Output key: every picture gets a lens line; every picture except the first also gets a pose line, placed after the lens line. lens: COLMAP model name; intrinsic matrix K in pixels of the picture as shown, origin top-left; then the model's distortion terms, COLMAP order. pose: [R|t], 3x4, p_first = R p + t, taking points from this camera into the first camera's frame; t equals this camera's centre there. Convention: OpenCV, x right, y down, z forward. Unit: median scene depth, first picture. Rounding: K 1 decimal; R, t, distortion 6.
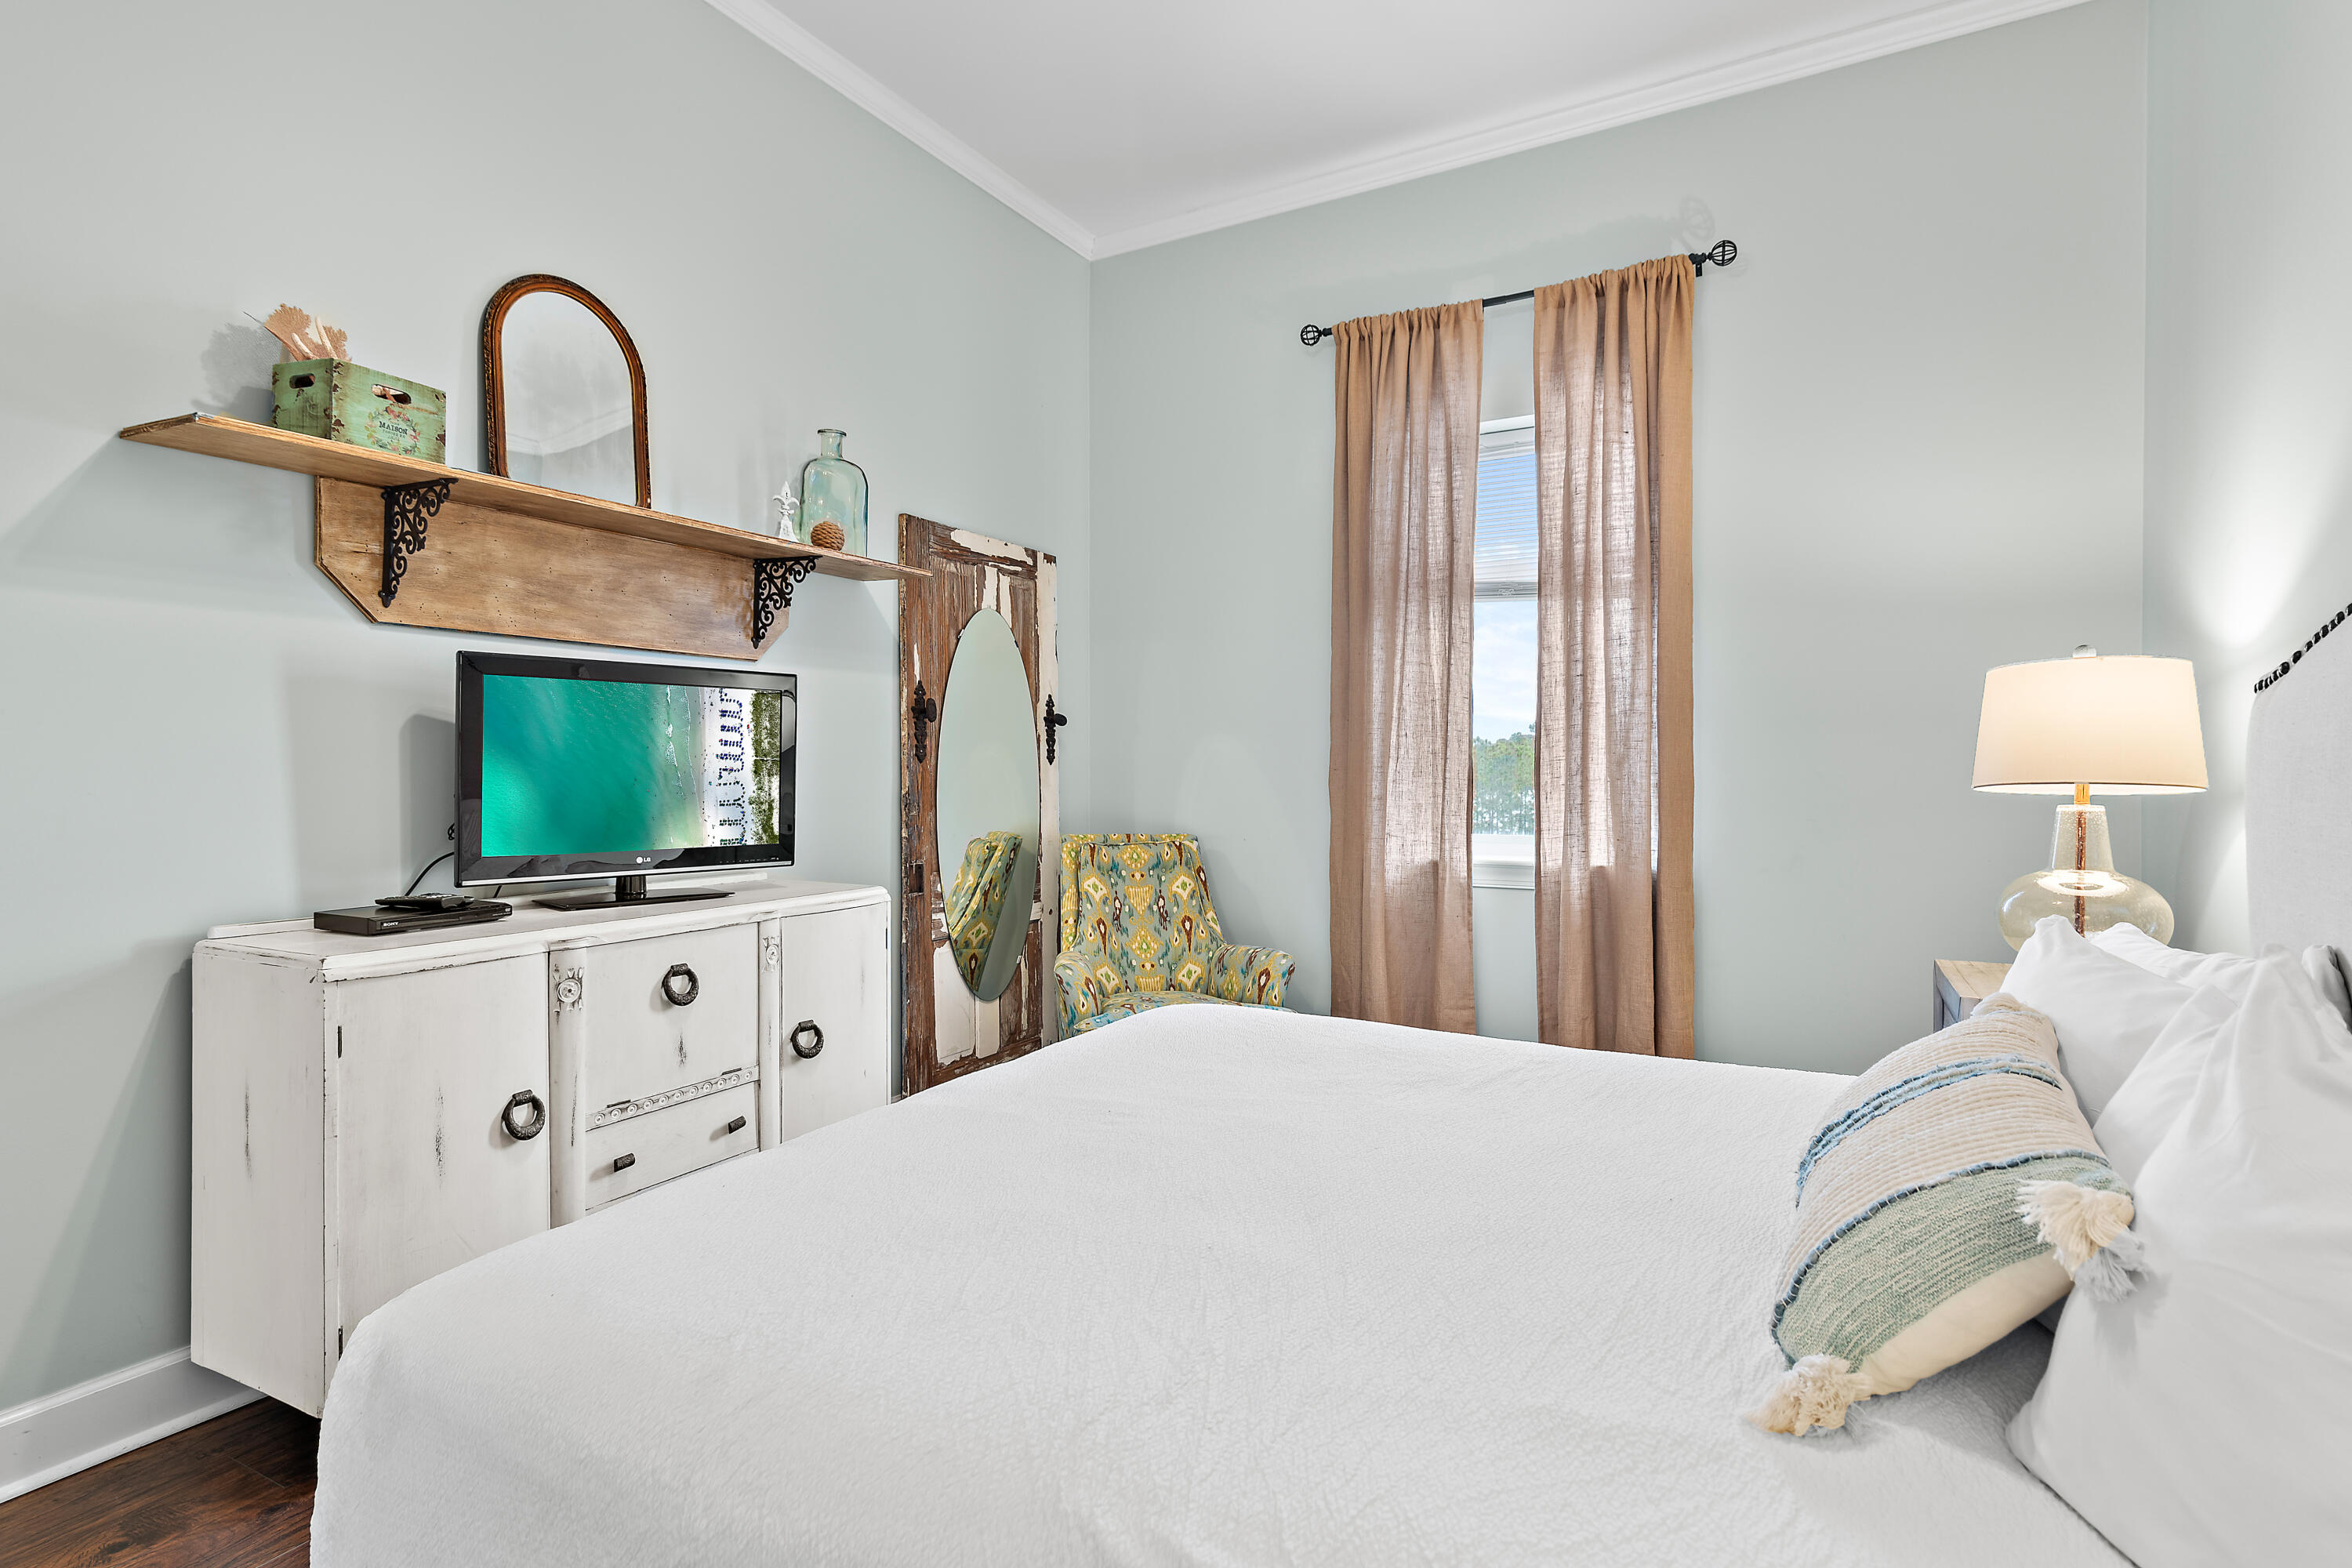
lens RADIAL K [[1170.1, 0, 1170.7], [0, 1170.1, 767.8], [0, 0, 1]] dist [0.002942, 0.000145]
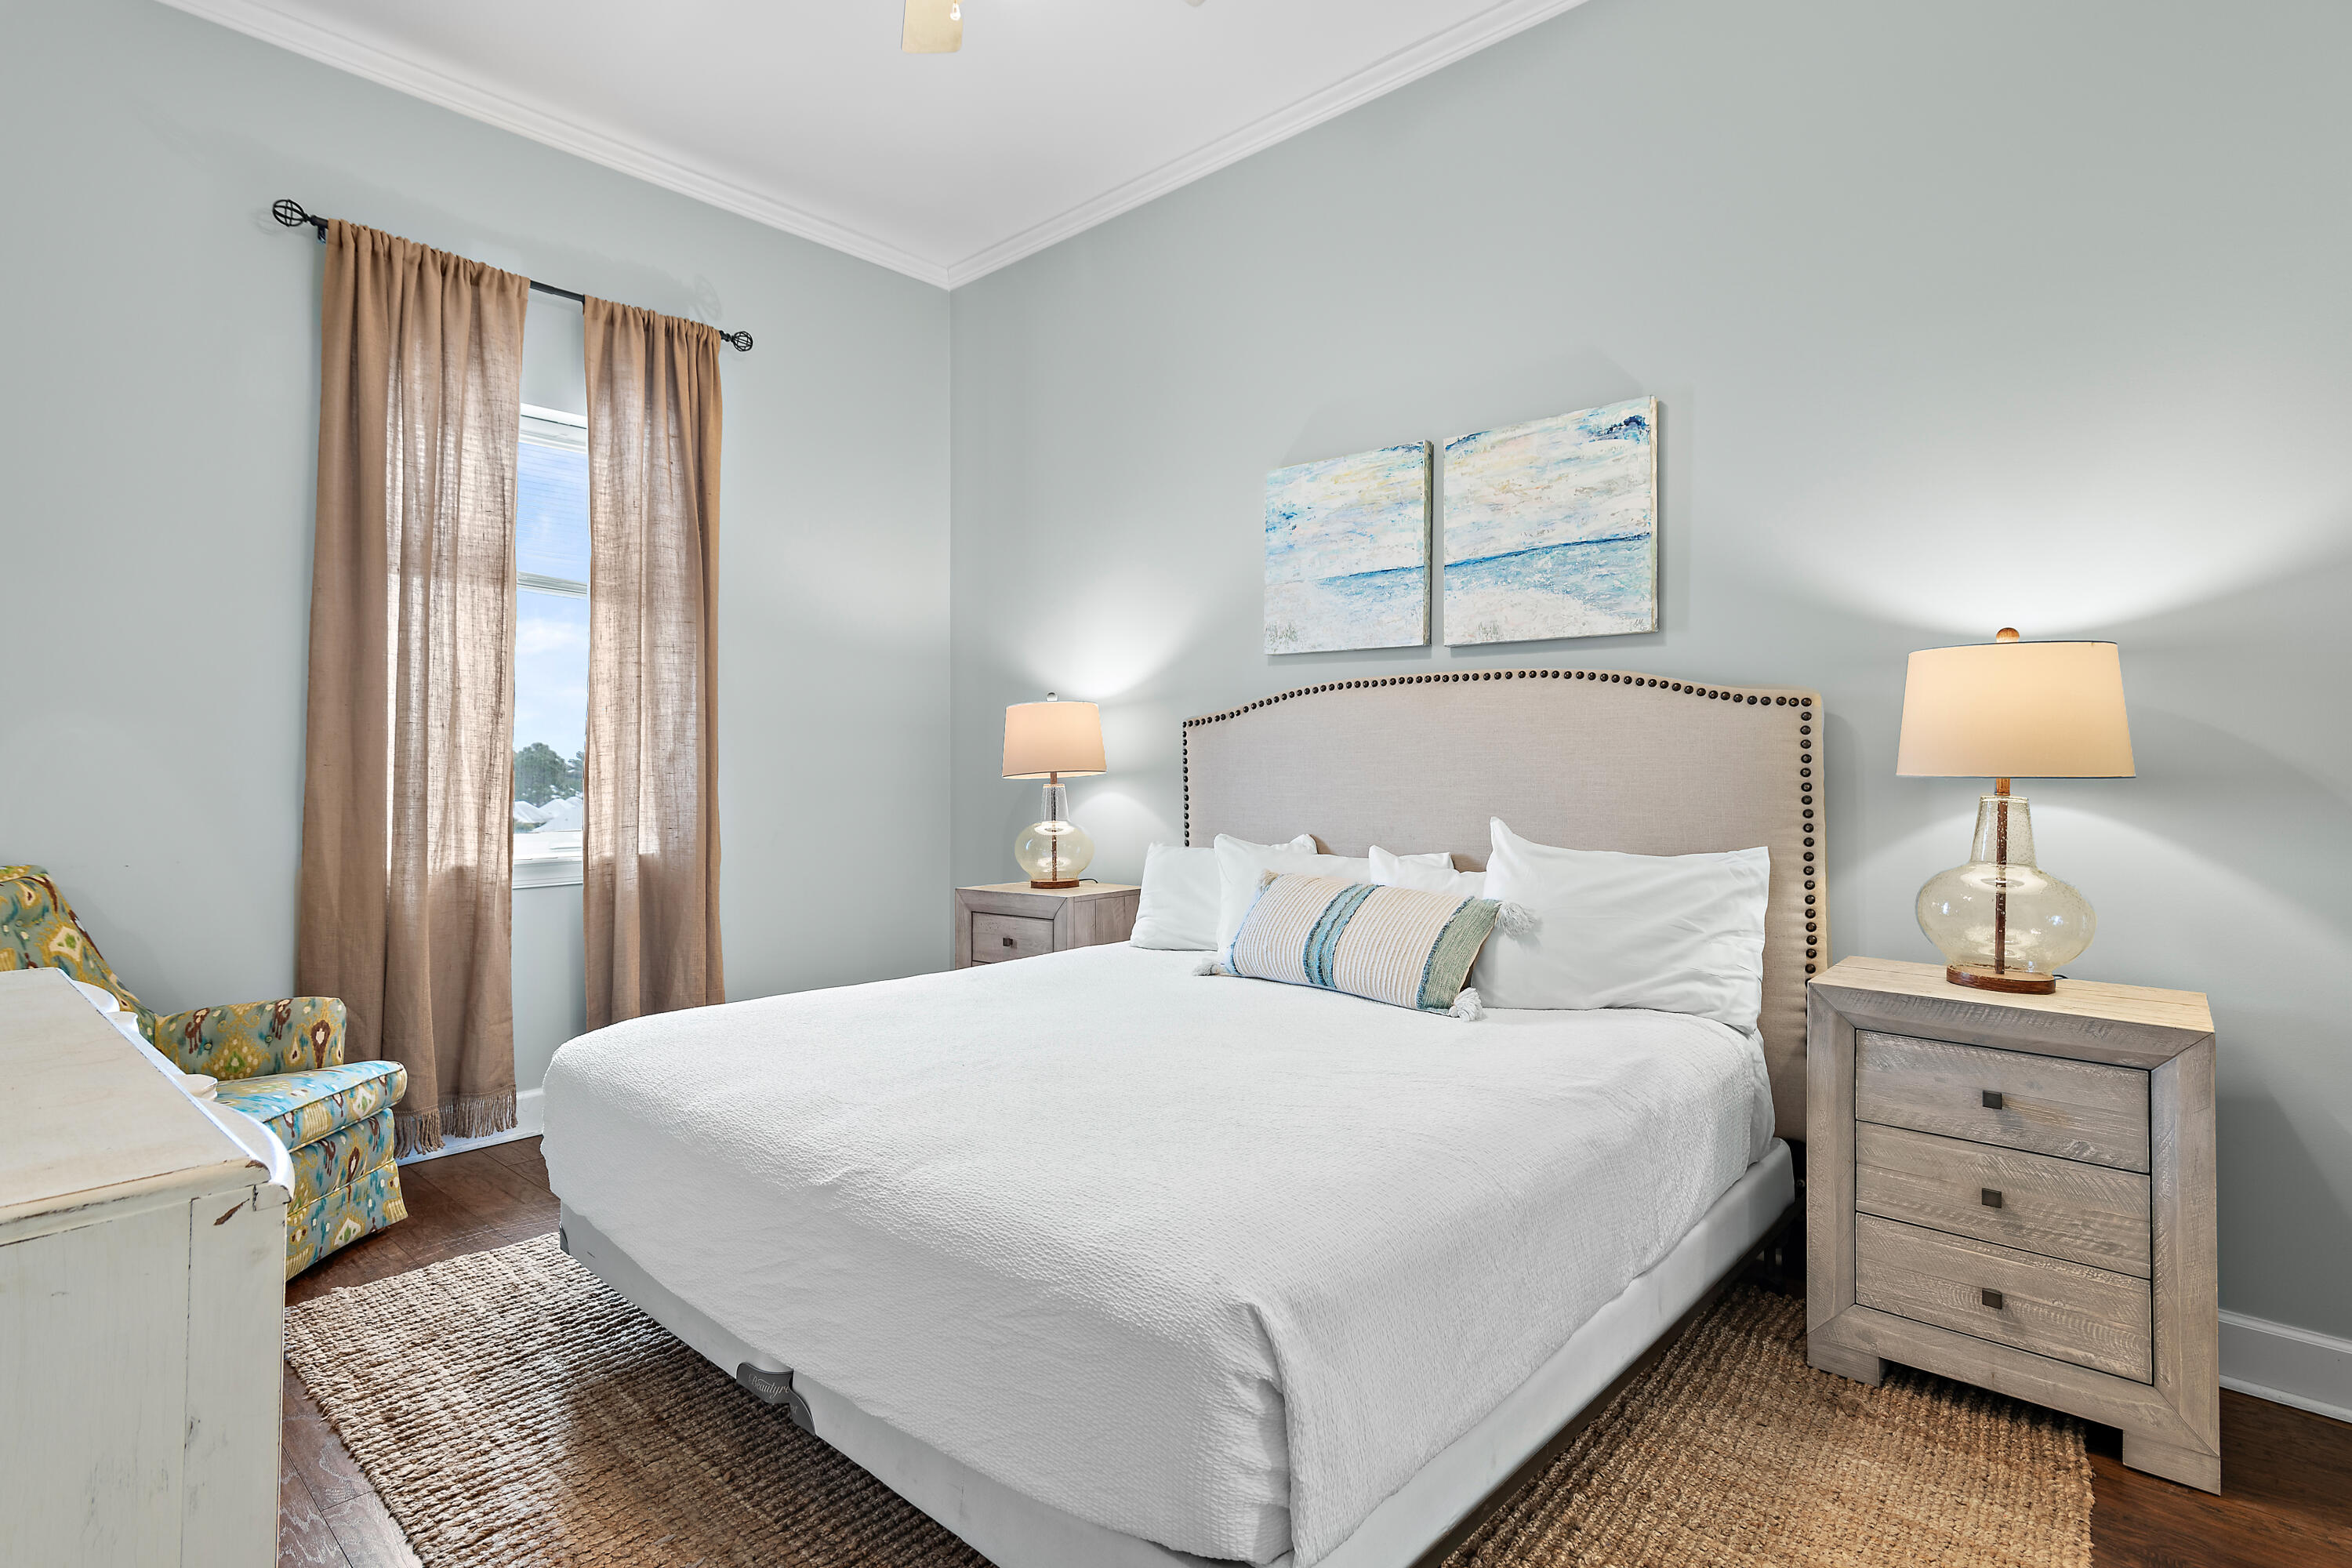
lens RADIAL K [[1170.1, 0, 1170.7], [0, 1170.1, 767.8], [0, 0, 1]] dist [0.002942, 0.000145]
pose [[0.217759, -0.002616, 0.975999, -0.564242], [0.002084, 0.999995, 0.002215, 0.002291], [-0.976000, 0.001551, 0.217764, 0.273570]]
